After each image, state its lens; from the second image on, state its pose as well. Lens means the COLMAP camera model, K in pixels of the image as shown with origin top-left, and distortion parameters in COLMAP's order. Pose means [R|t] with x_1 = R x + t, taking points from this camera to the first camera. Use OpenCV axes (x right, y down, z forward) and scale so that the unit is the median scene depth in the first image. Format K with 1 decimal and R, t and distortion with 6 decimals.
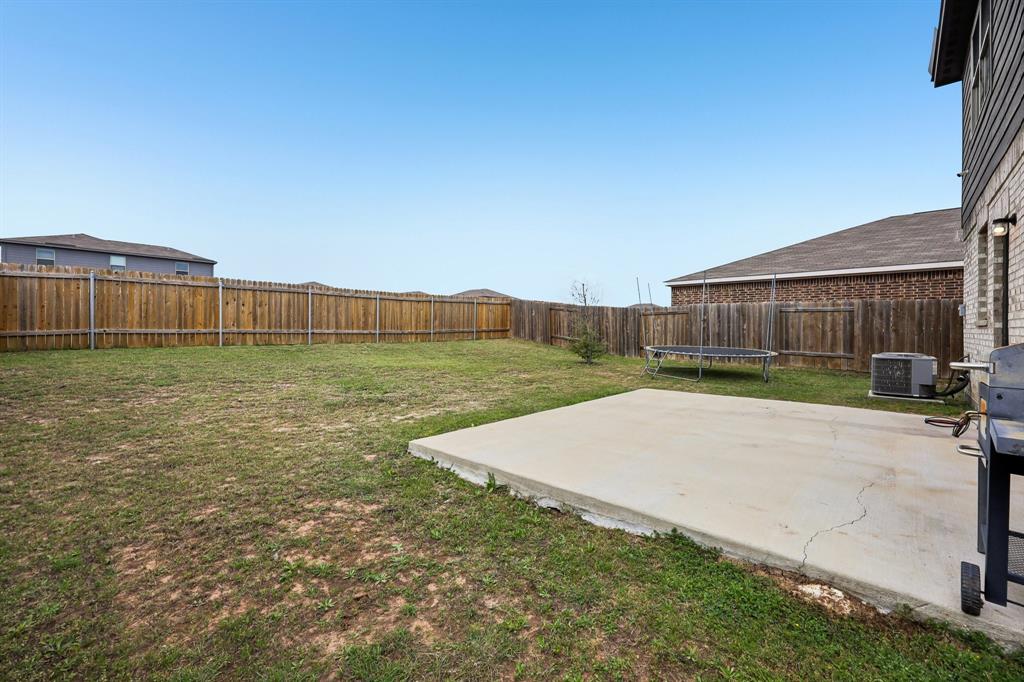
lens RADIAL K [[415.9, 0, 513.5], [0, 415.9, 331.8], [0, 0, 1]] dist [-0.000213, 0.000506]
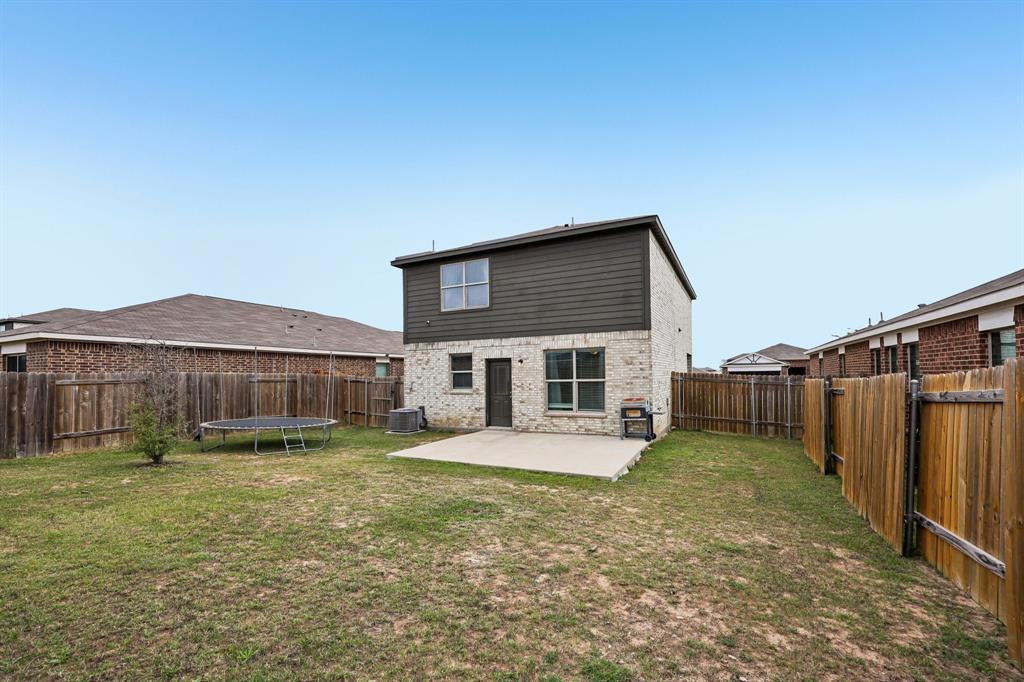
lens RADIAL K [[424.6, 0, 512.6], [0, 424.6, 363.7], [0, 0, 1]] dist [-0.000746, 0.000053]
pose [[-0.285762, 0.027703, 0.957900, -0.674756], [0.014224, 0.999595, -0.024665, -0.062854], [-0.958195, 0.006577, -0.286041, 0.703292]]
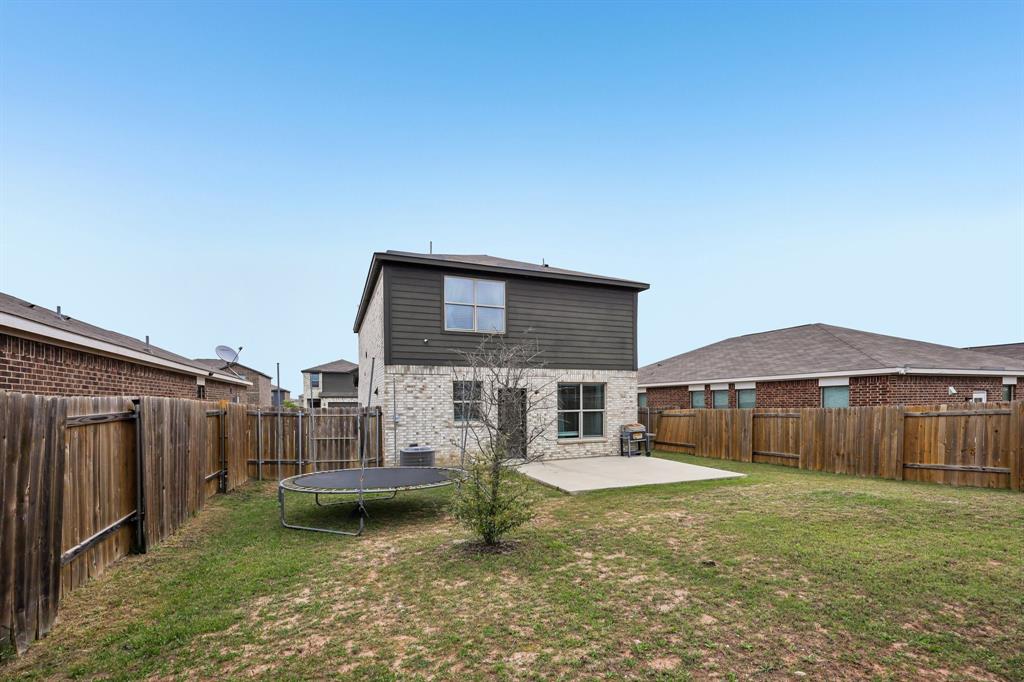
lens RADIAL K [[446.9, 0, 506.9], [0, 446.9, 405.8], [0, 0, 1]] dist [-0.001149, -0.000091]
pose [[-0.912602, 0.001451, 0.408847, -0.007901], [0.005876, 0.999937, 0.009566, -0.072330], [-0.408807, 0.011132, -0.912553, 1.510107]]
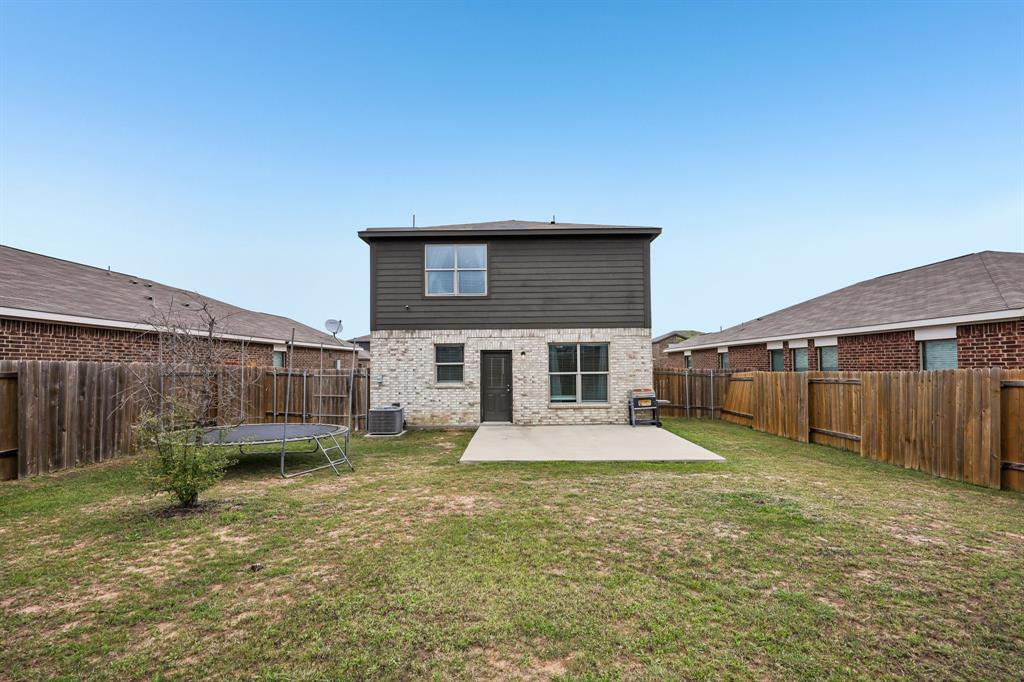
lens RADIAL K [[418.3, 0, 510.8], [0, 418.3, 349.2], [0, 0, 1]] dist [0.000181, 0.000232]
pose [[-0.681711, 0.031758, 0.730932, -0.369757], [0.008139, 0.999325, -0.035828, -0.069671], [-0.731576, -0.018475, -0.681509, 1.134377]]
